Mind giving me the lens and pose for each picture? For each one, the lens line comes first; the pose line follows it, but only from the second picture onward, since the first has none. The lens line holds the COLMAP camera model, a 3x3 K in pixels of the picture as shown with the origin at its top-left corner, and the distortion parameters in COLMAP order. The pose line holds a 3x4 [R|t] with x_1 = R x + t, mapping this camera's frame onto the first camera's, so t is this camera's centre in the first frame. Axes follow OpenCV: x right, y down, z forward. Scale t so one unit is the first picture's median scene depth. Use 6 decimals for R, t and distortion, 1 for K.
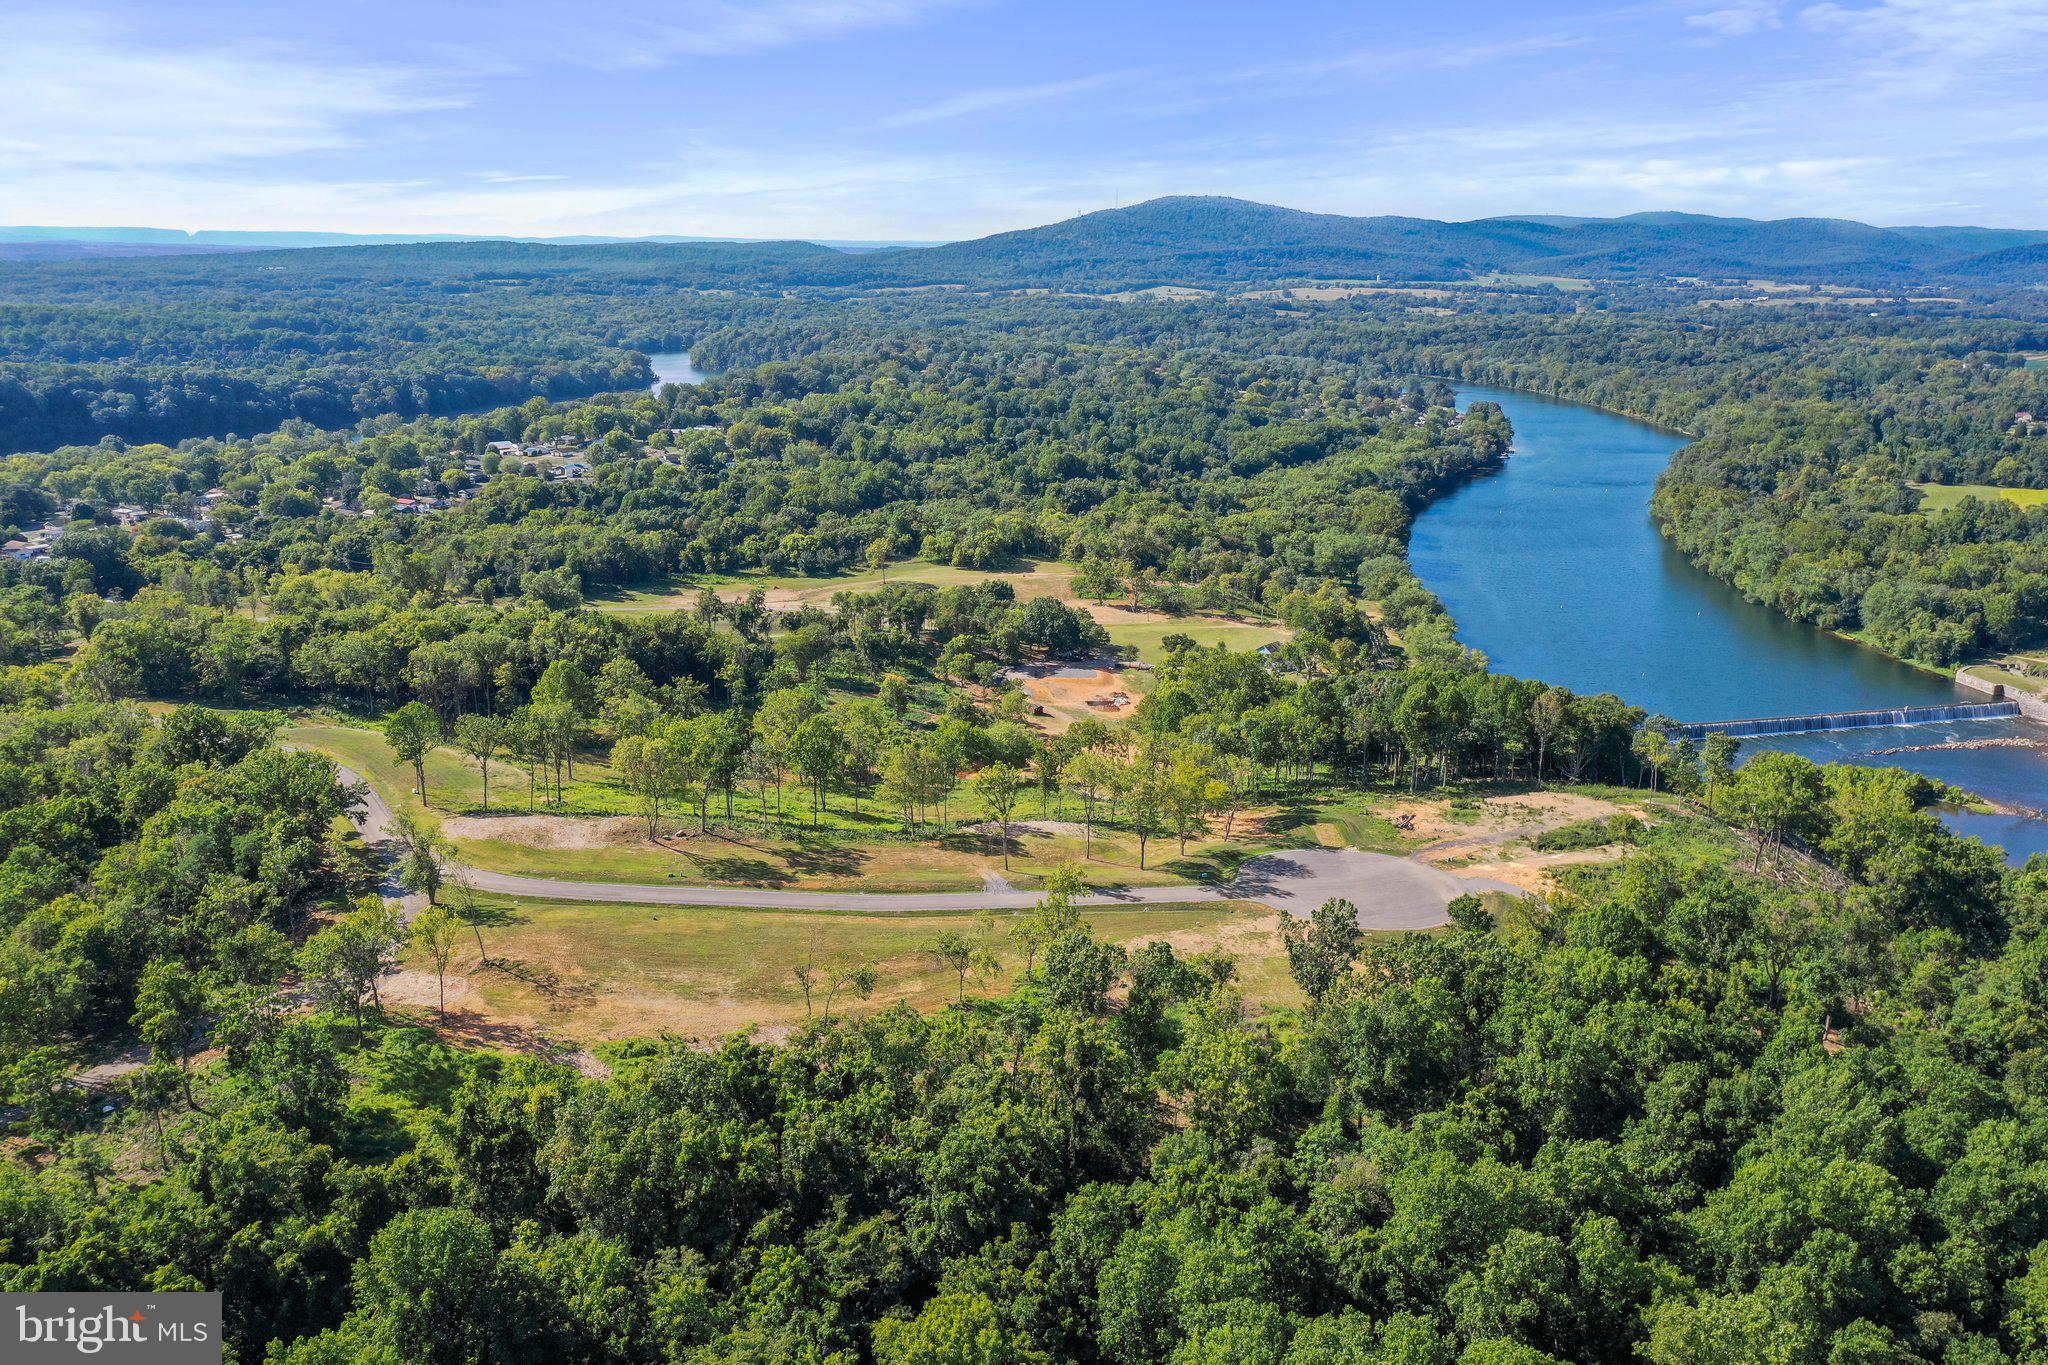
lens RADIAL K [[1662.3, 0, 1024.0], [0, 1662.3, 682.5], [0, 0, 1]] dist [-0.005368, -0.006648]
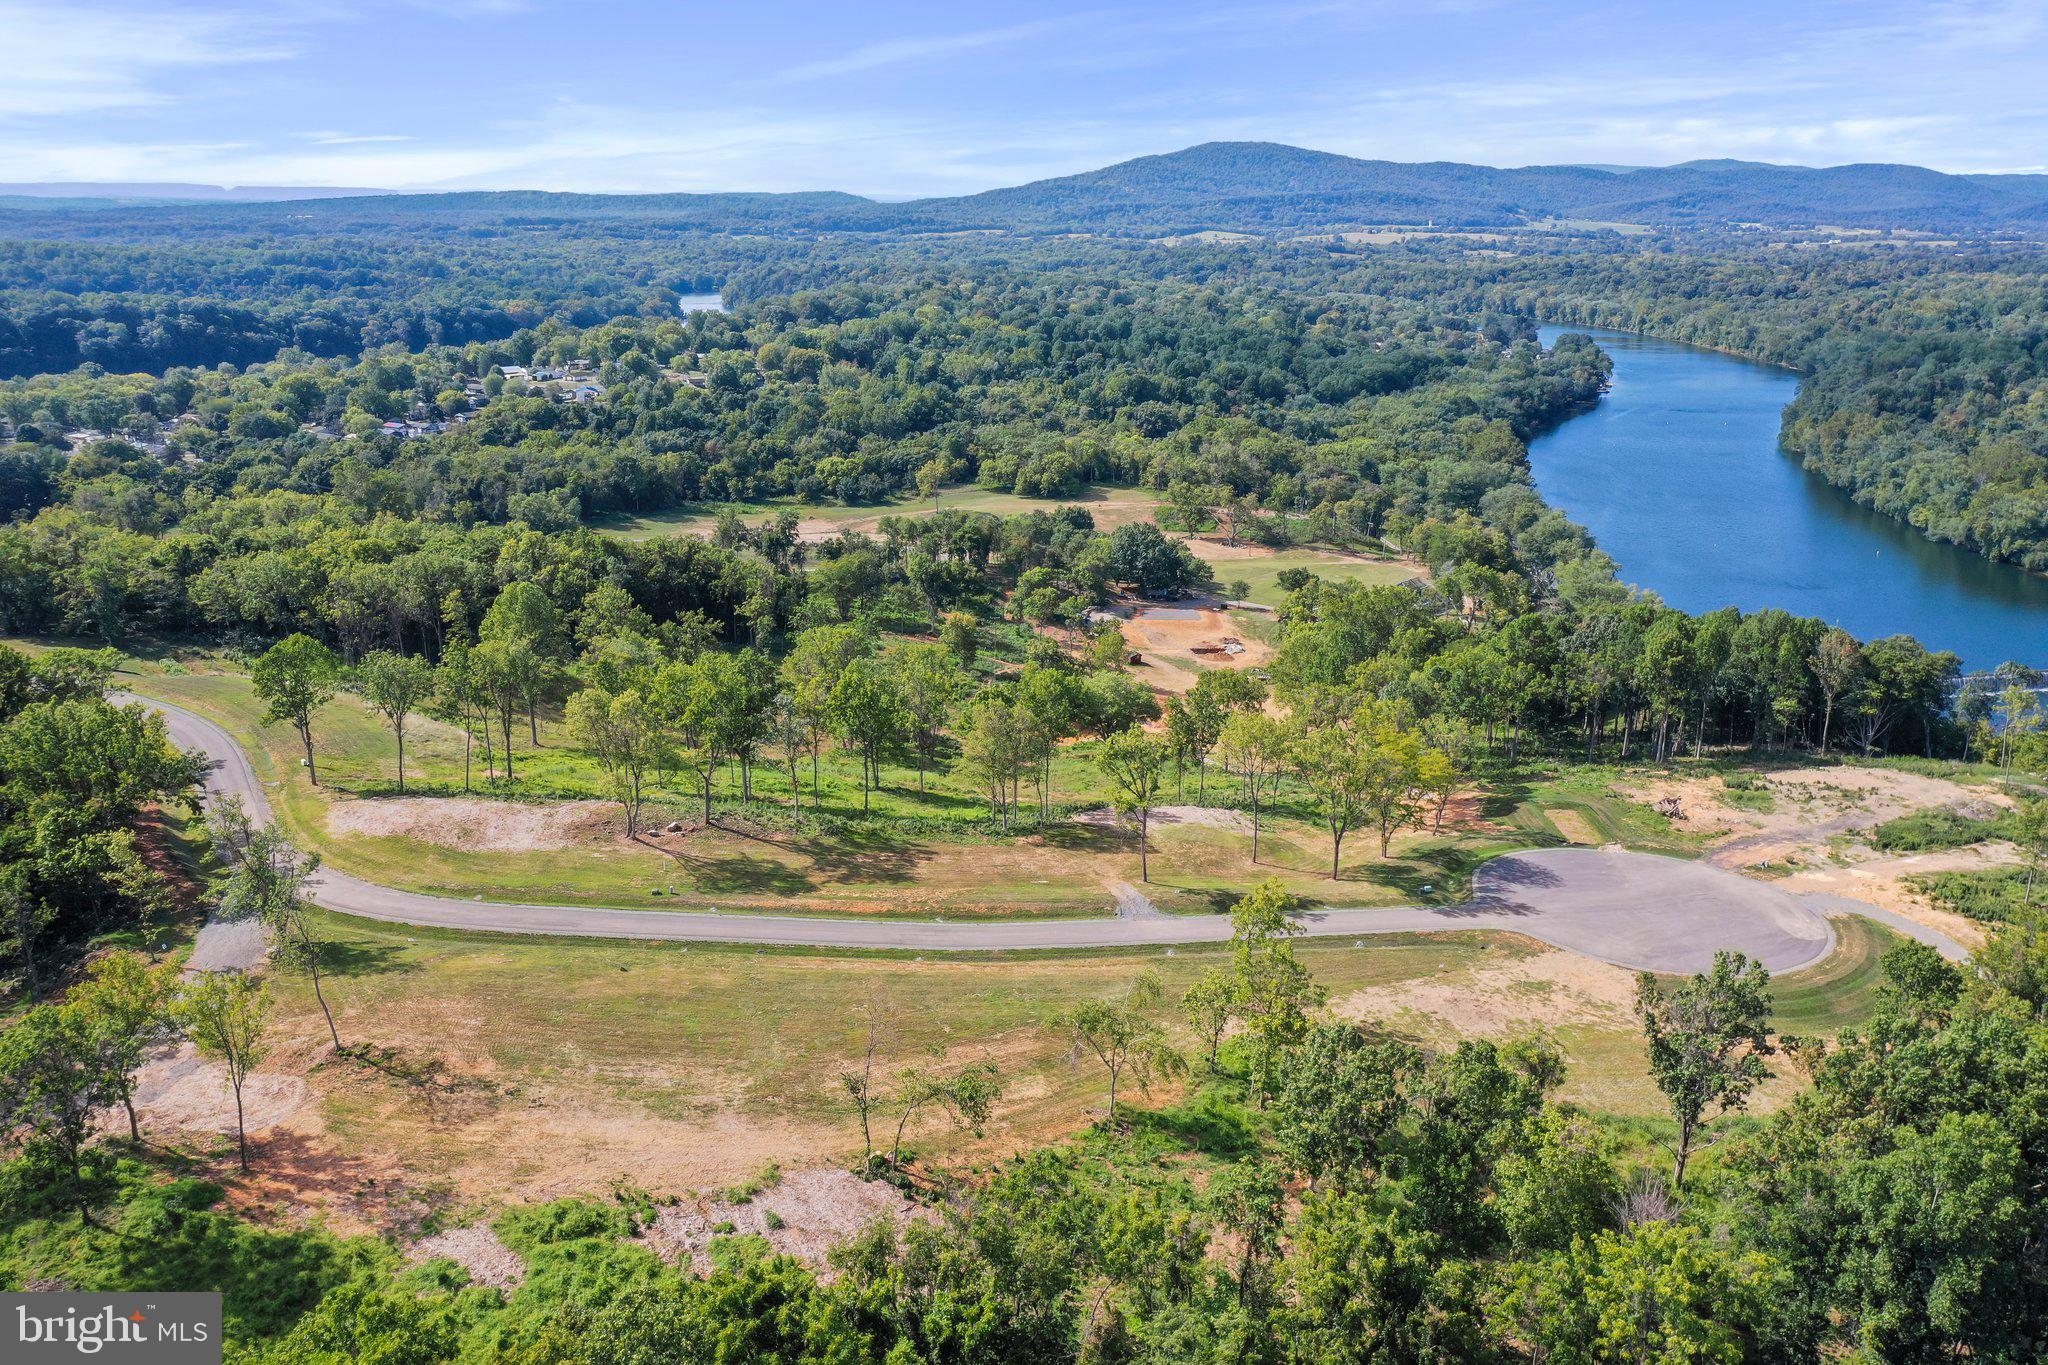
lens RADIAL K [[1641.8, 0, 1024.0], [0, 1641.8, 682.5], [0, 0, 1]] dist [-0.007206, -0.002333]
pose [[0.999808, 0.003168, -0.019360, -0.018473], [-0.002684, 0.999684, 0.024975, 0.005250], [0.019433, -0.024919, 0.999501, 0.123827]]
